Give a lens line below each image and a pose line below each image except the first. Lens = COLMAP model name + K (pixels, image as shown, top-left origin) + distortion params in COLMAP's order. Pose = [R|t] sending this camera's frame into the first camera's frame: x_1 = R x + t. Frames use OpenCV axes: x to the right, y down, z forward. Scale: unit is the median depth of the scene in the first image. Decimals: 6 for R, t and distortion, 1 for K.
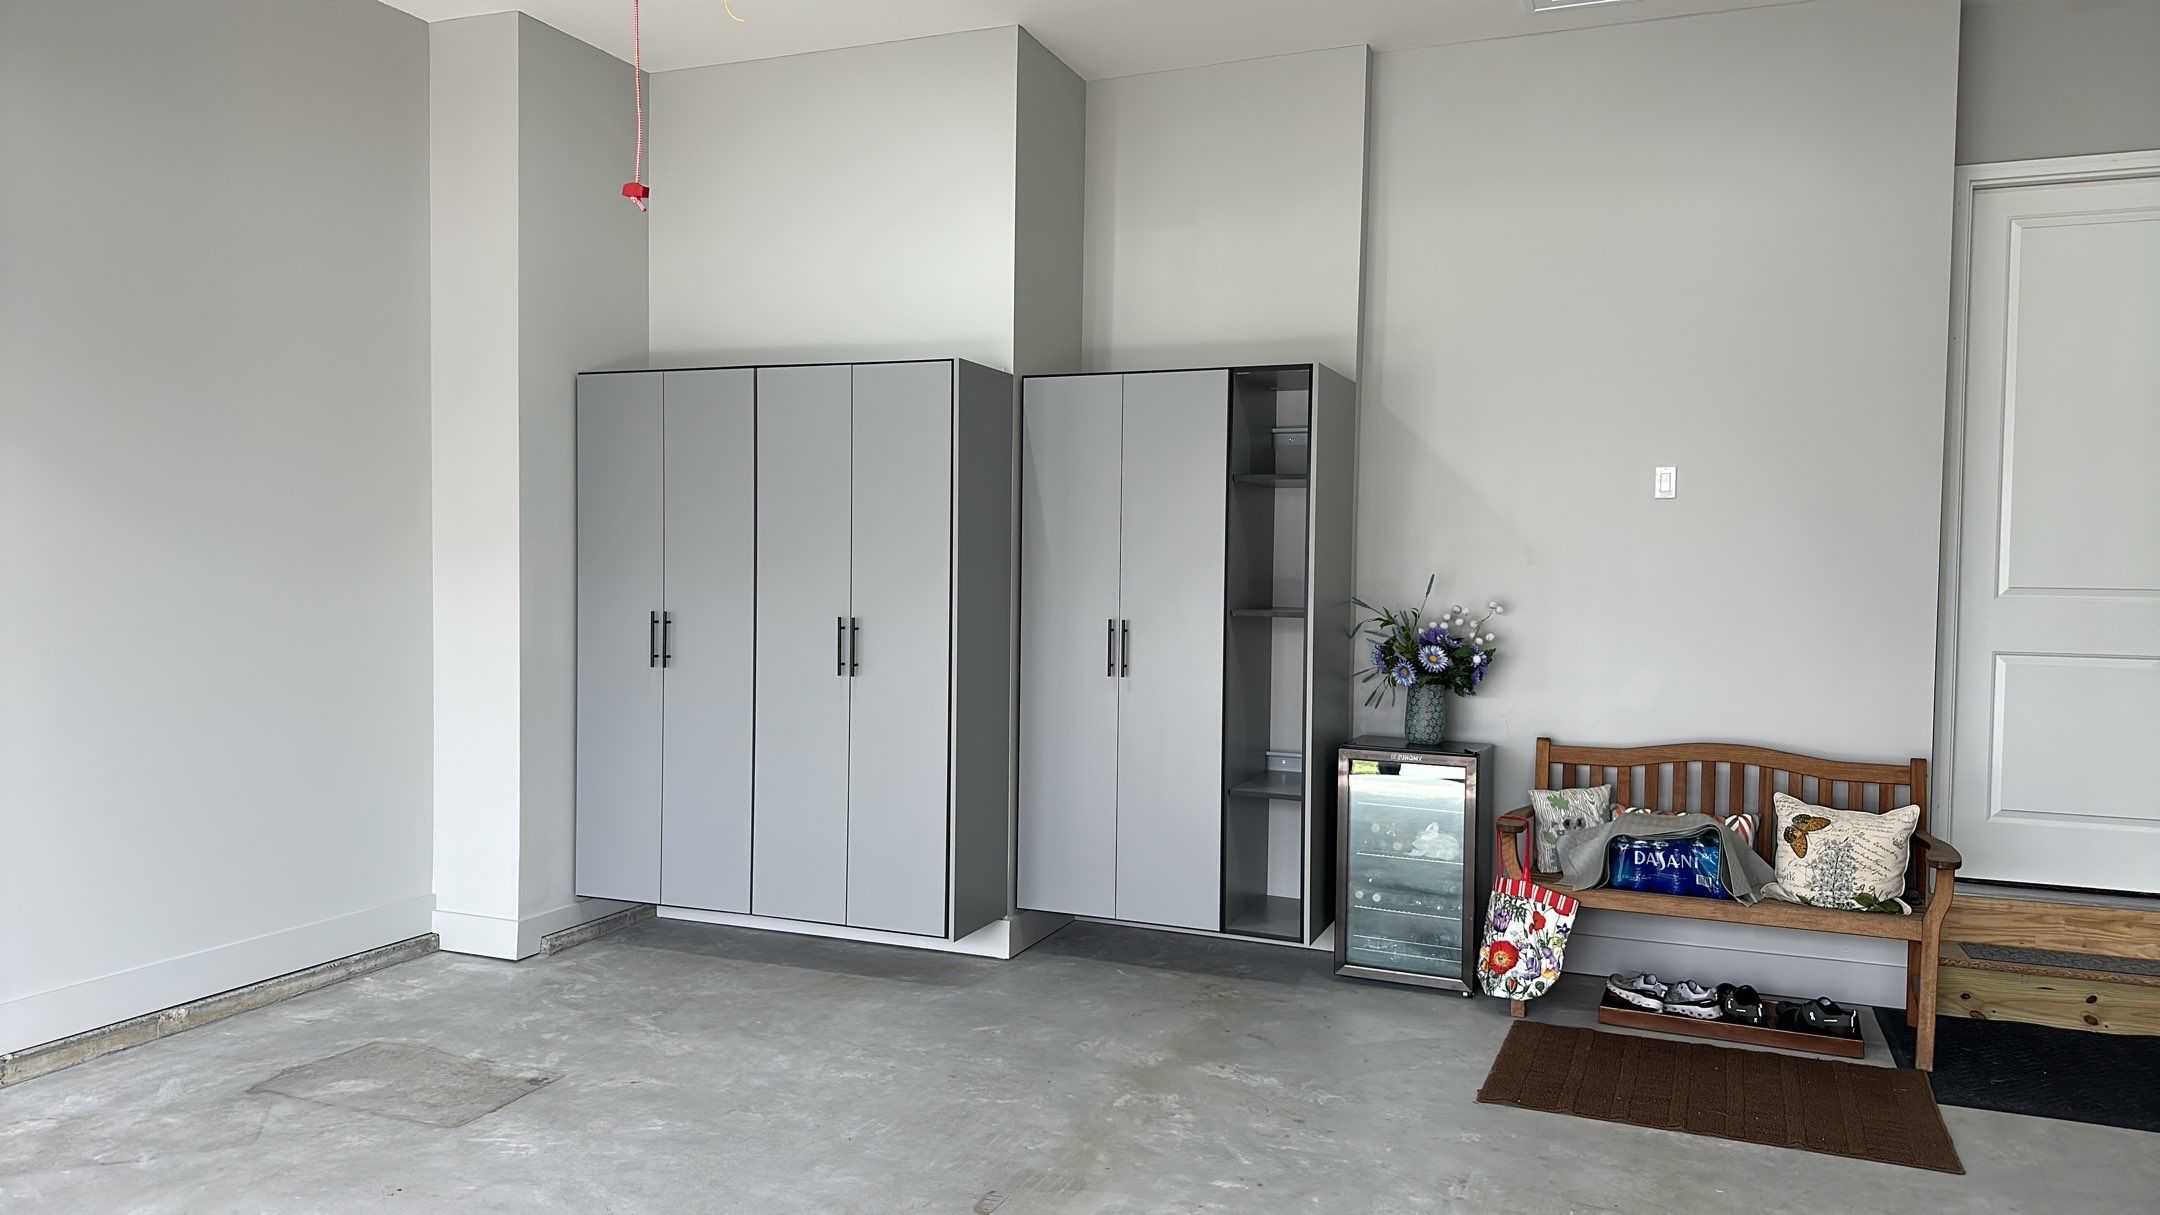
lens RADIAL K [[1430.7, 0, 1078.9], [0, 1430.7, 614.0], [0, 0, 1]] dist [0.080428, -0.105888]
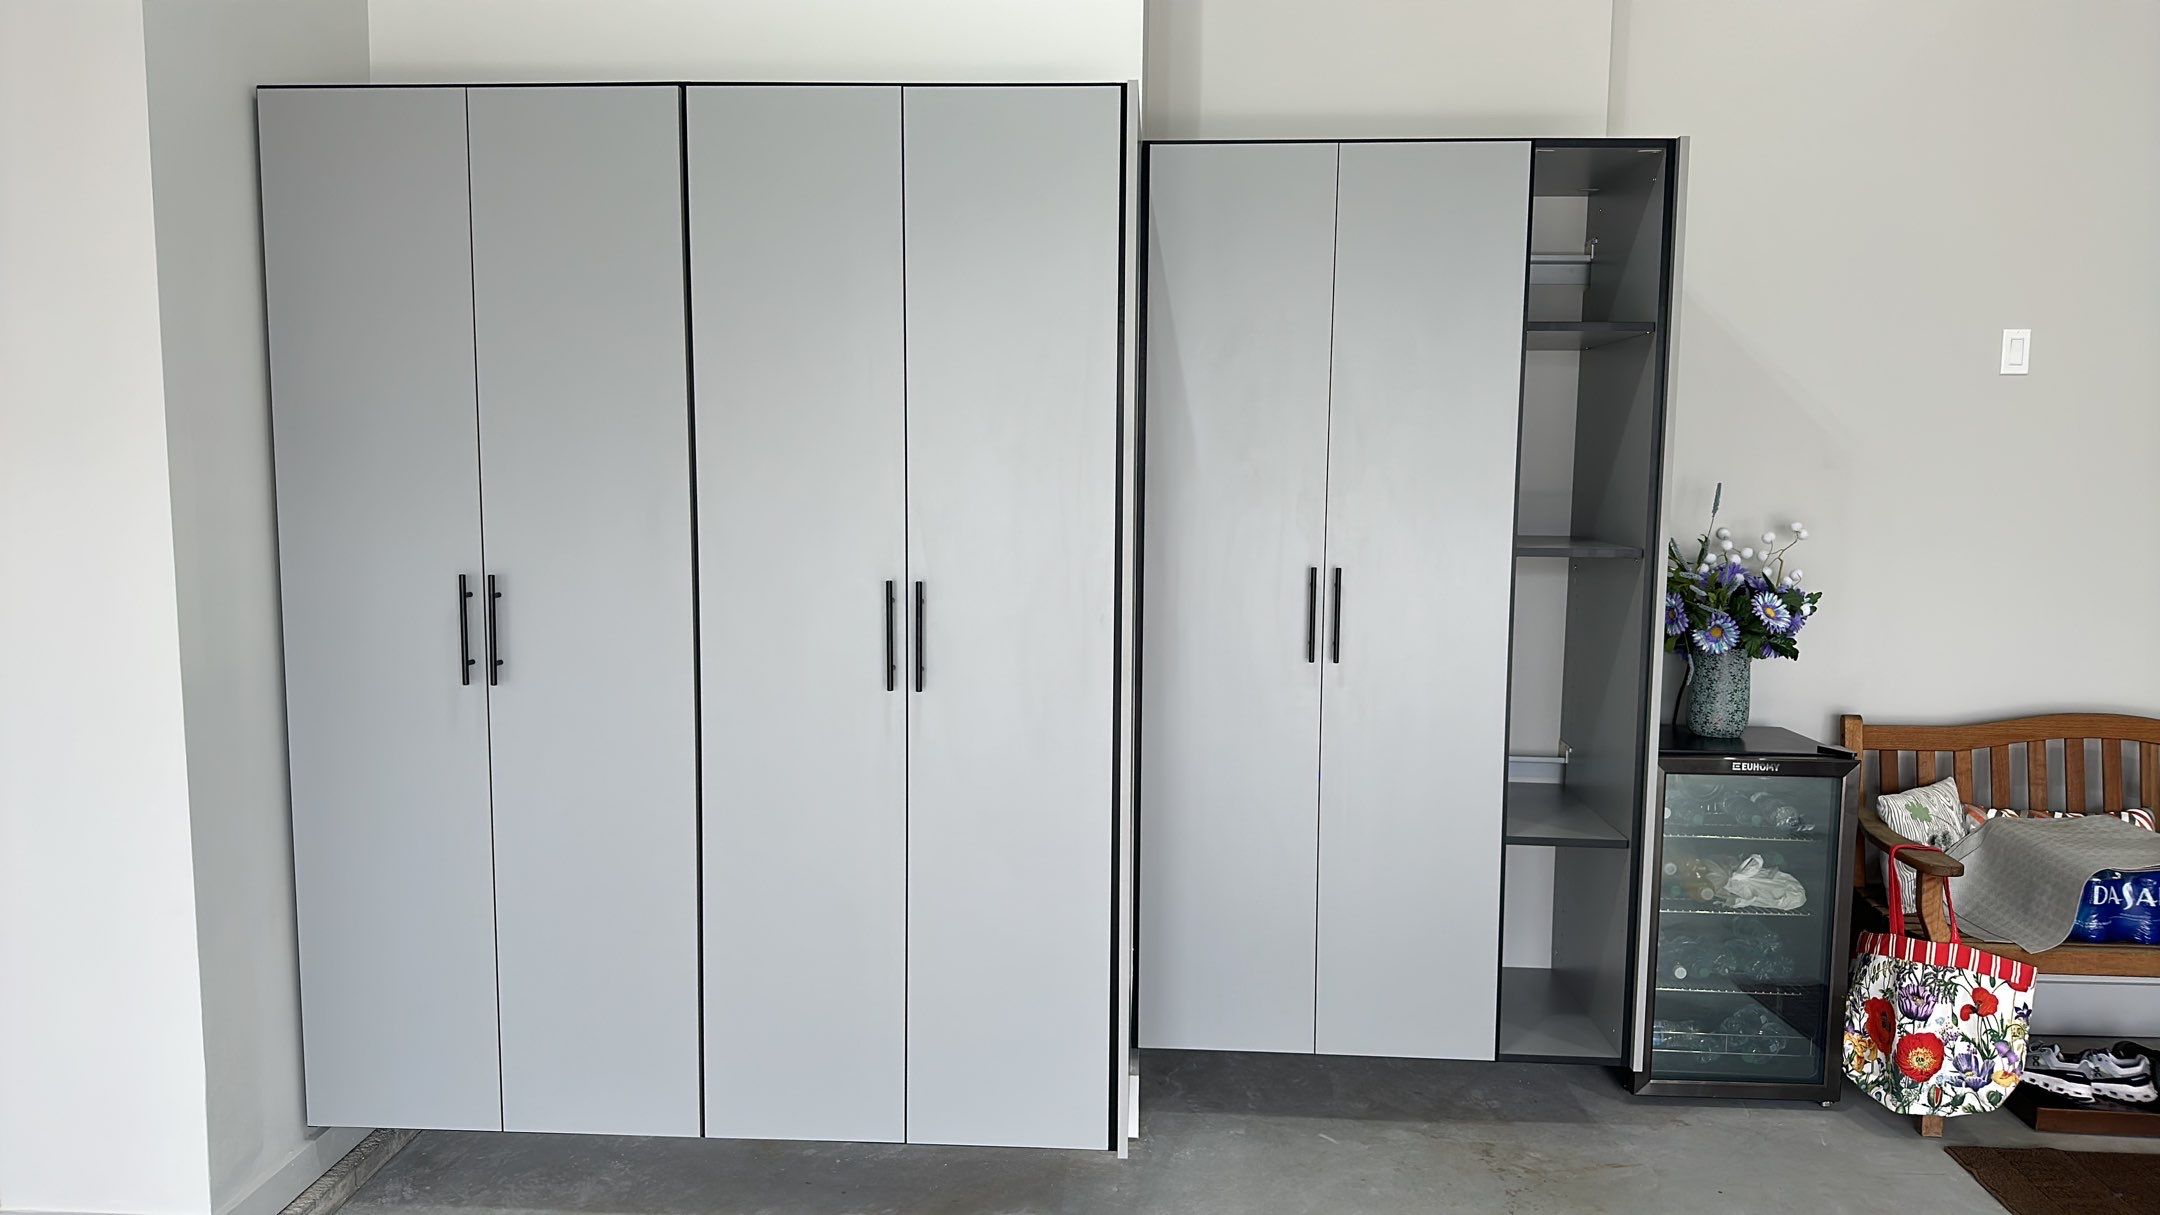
lens RADIAL K [[1492.6, 0, 1080.0], [0, 1492.6, 607.5], [0, 0, 1]] dist [-0.026709, 0.025142]
pose [[0.941908, -0.039658, 0.333520, -0.290436], [0.013270, 0.996623, 0.081030, -0.031877], [-0.335607, -0.071897, 0.939254, 0.480418]]
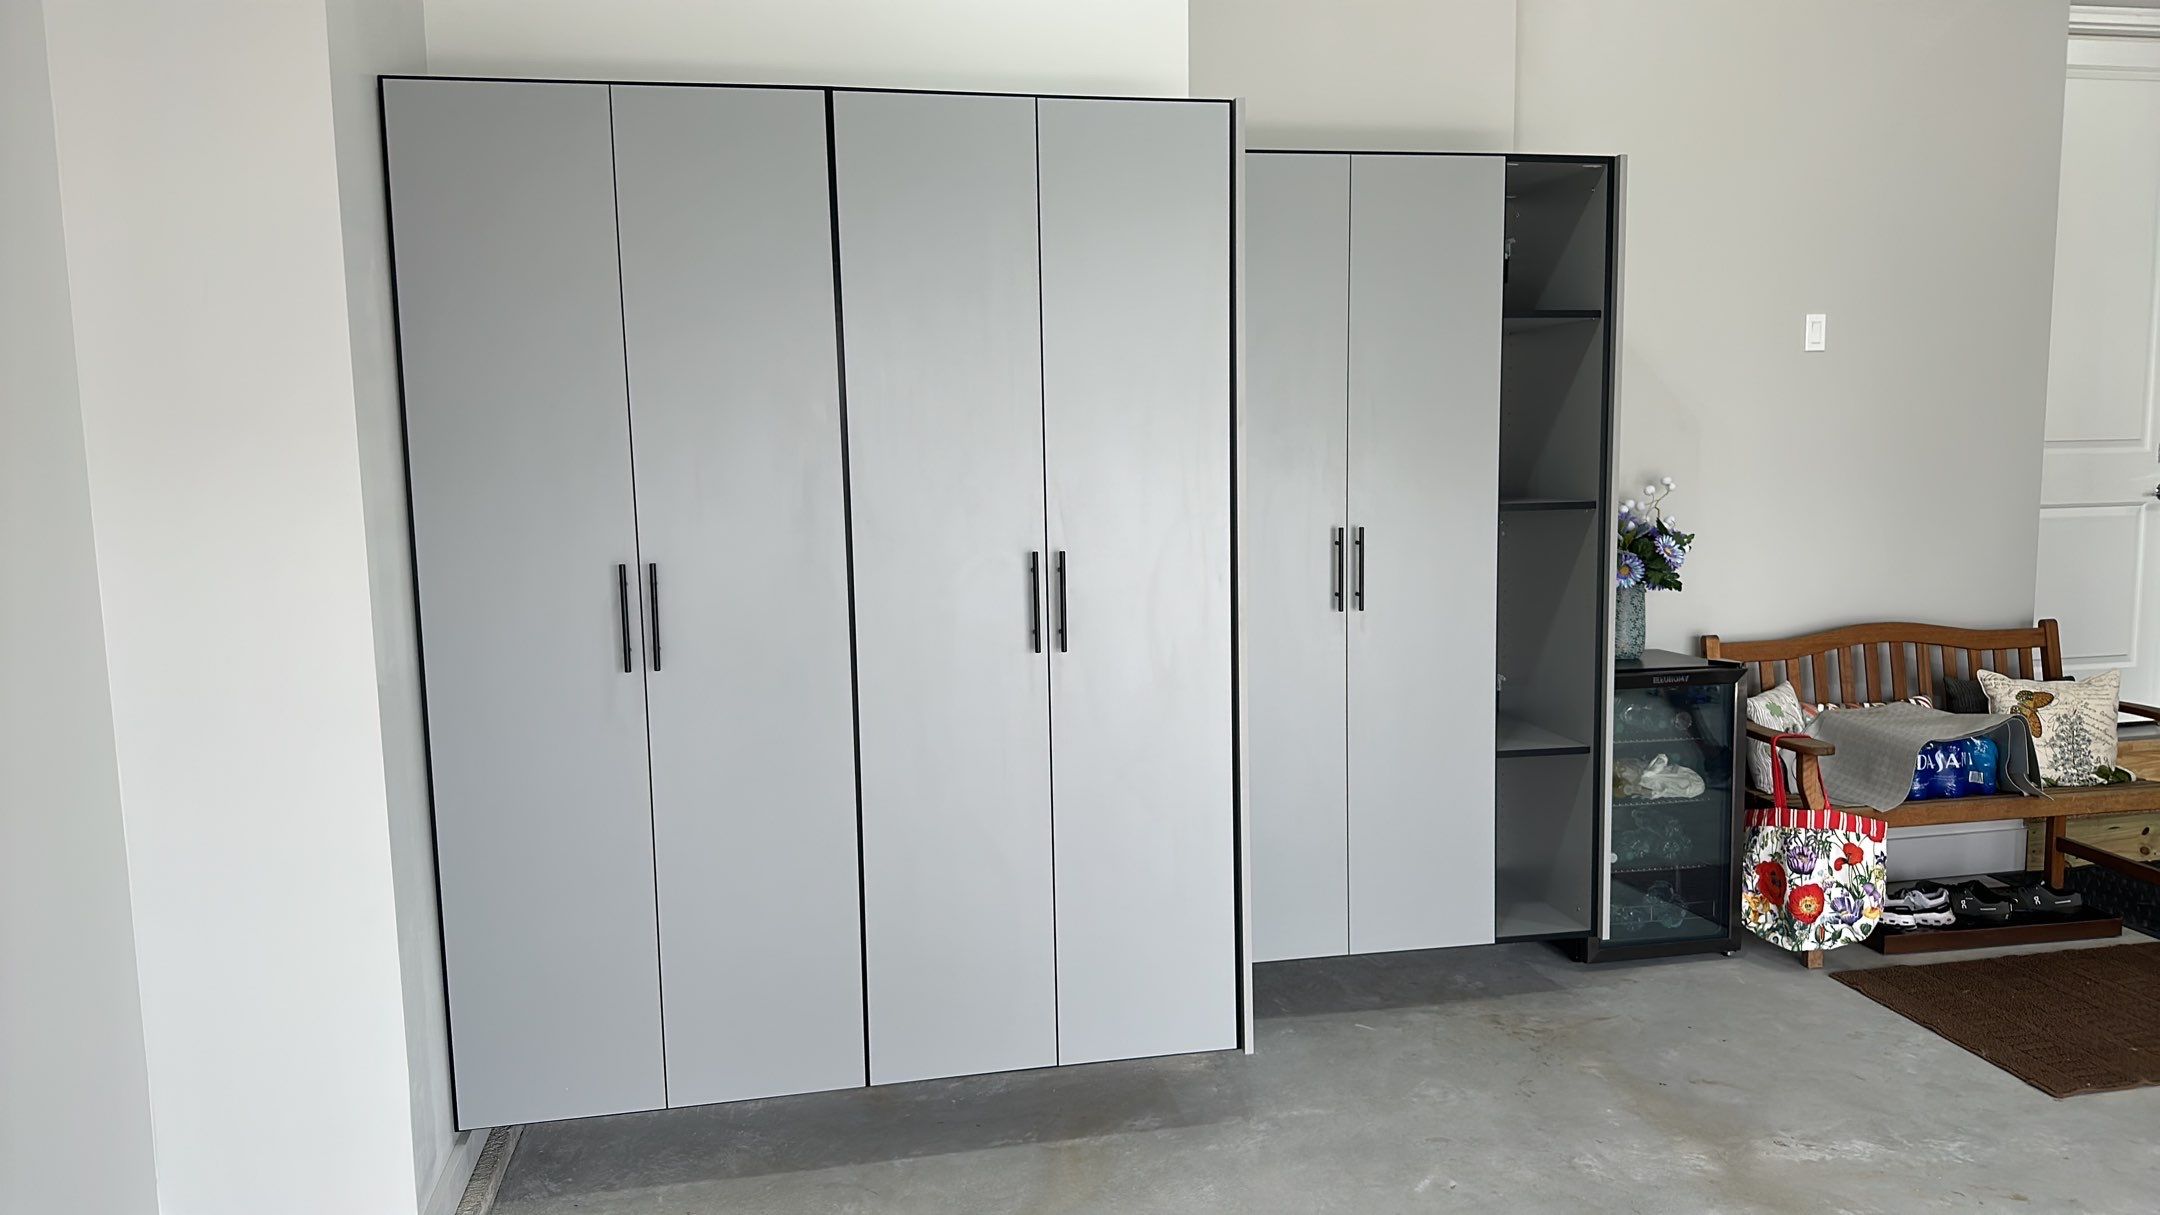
lens RADIAL K [[1461.6, 0, 1095.0], [0, 1461.6, 610.2], [0, 0, 1]] dist [0.000561, -0.001062]
pose [[0.832771, -0.091143, 0.546063, -0.479380], [0.047409, 0.994472, 0.093685, -0.028395], [-0.551583, -0.052130, 0.832489, 0.516486]]
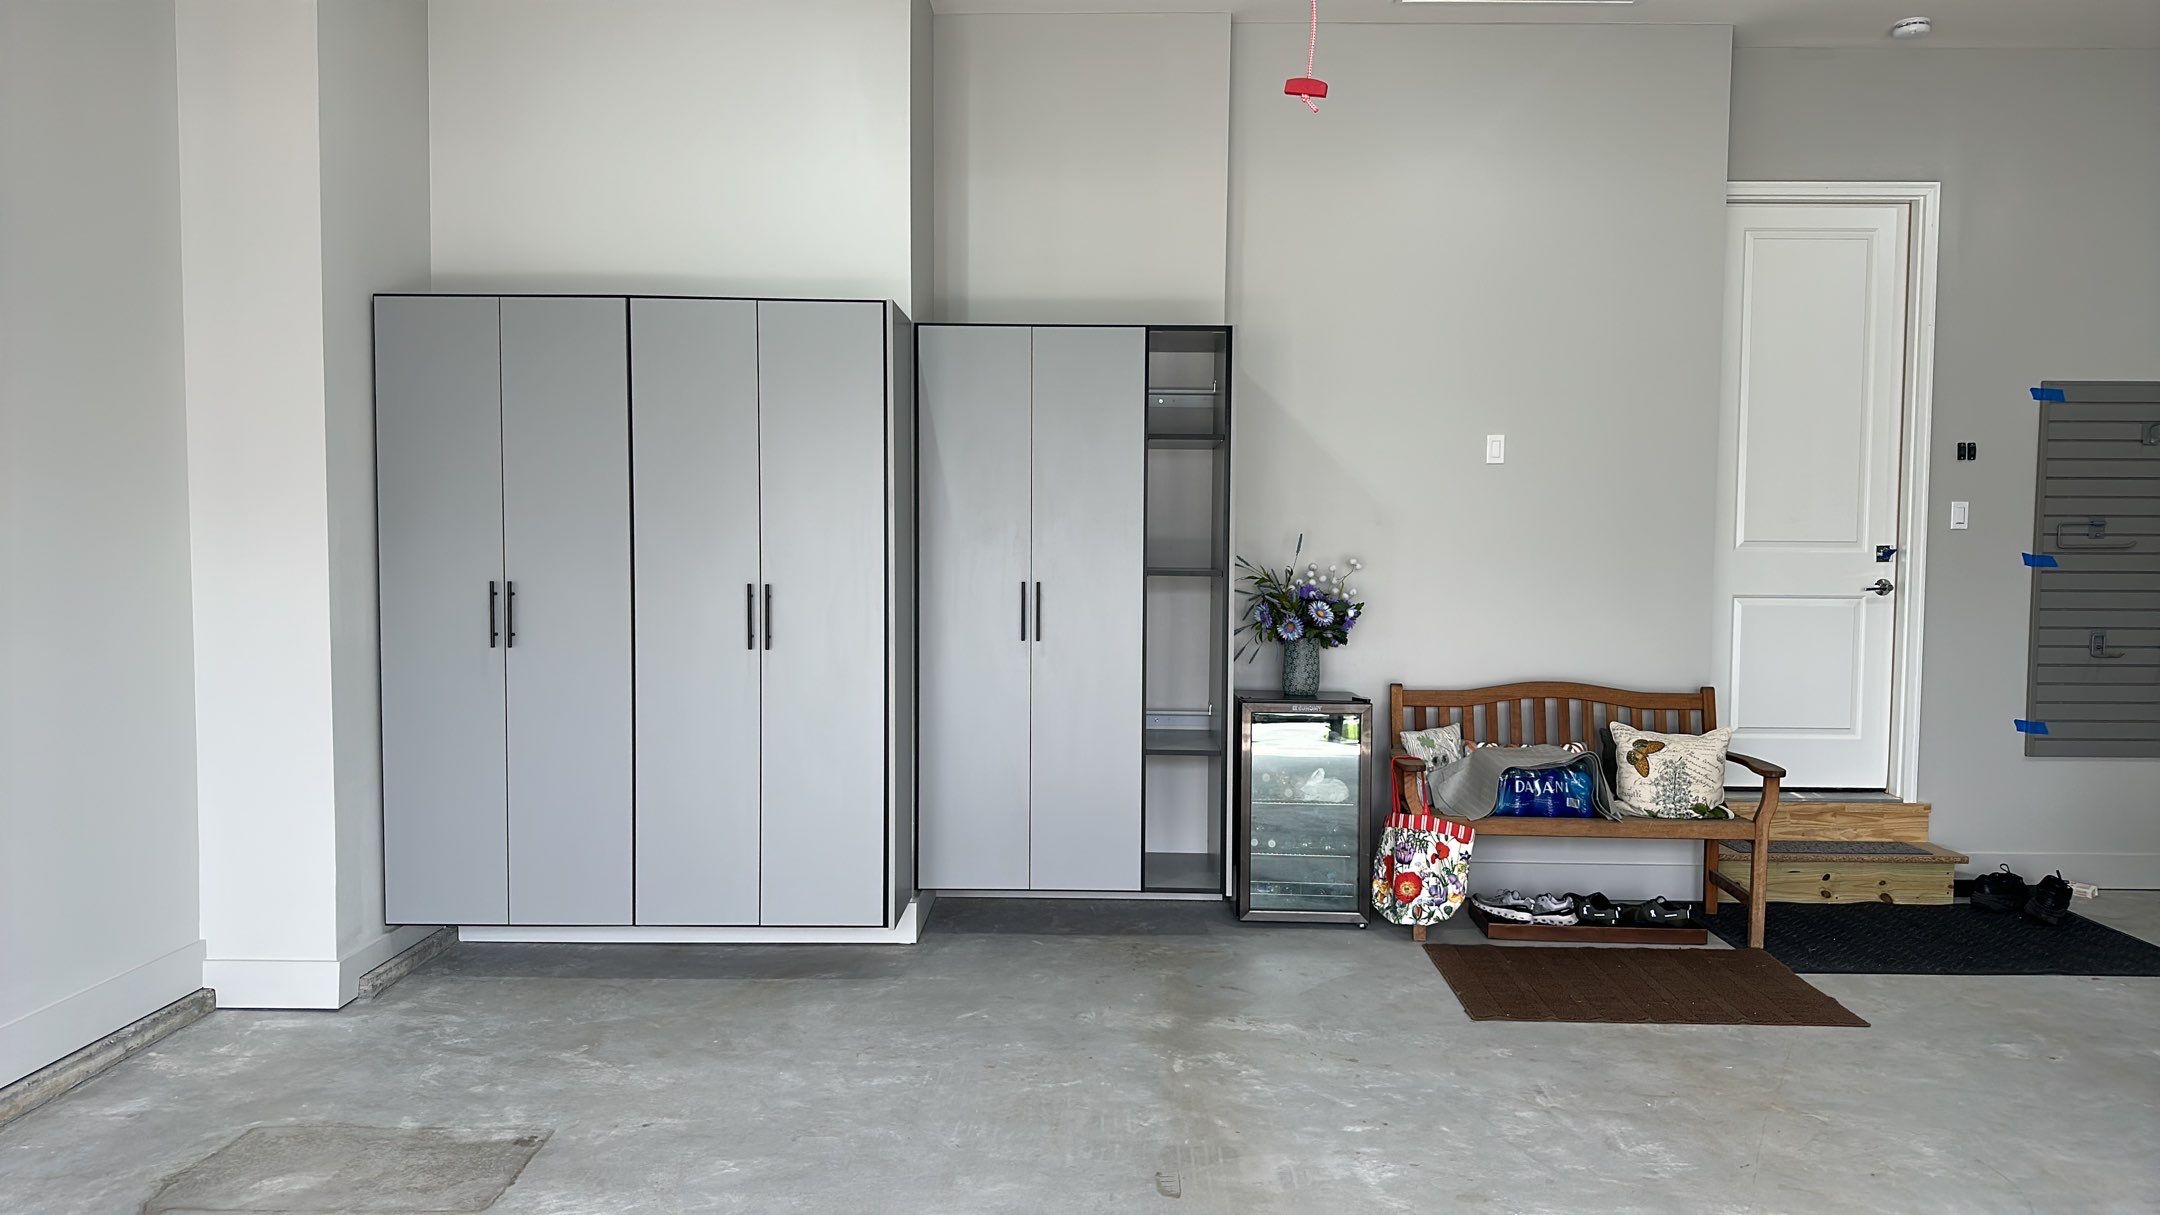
lens RADIAL K [[1430.7, 0, 1078.9], [0, 1430.7, 614.0], [0, 0, 1]] dist [0.080428, -0.105888]
pose [[0.930113, -0.025923, 0.366357, -0.313456], [0.017254, 0.999489, 0.026919, 0.000380], [-0.366867, -0.018717, 0.930085, 0.091111]]
